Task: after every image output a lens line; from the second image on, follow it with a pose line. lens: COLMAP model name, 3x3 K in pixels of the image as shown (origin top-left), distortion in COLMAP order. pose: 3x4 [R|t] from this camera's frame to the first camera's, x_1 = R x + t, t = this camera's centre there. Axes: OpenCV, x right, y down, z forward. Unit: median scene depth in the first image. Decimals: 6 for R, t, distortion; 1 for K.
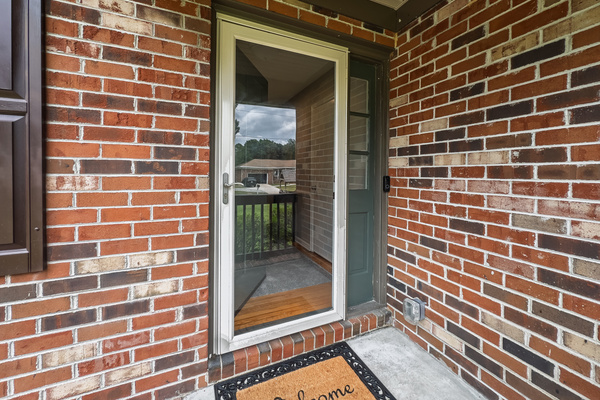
lens RADIAL K [[240.0, 0, 298.9], [0, 240.0, 174.4], [0, 0, 1]] dist [-0.000889, -0.000118]
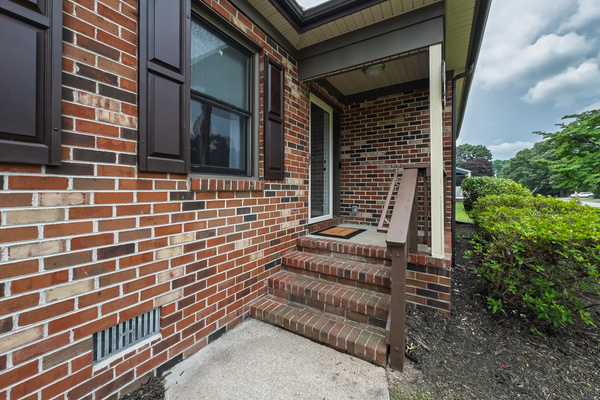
lens RADIAL K [[241.0, 0, 296.3], [0, 241.0, 186.9], [0, 0, 1]] dist [-0.000297, -0.000079]
pose [[0.830165, -0.000329, 0.557518, -2.033036], [0.007355, 0.999919, -0.010362, 0.417155], [-0.557470, 0.012702, 0.830100, -1.144950]]
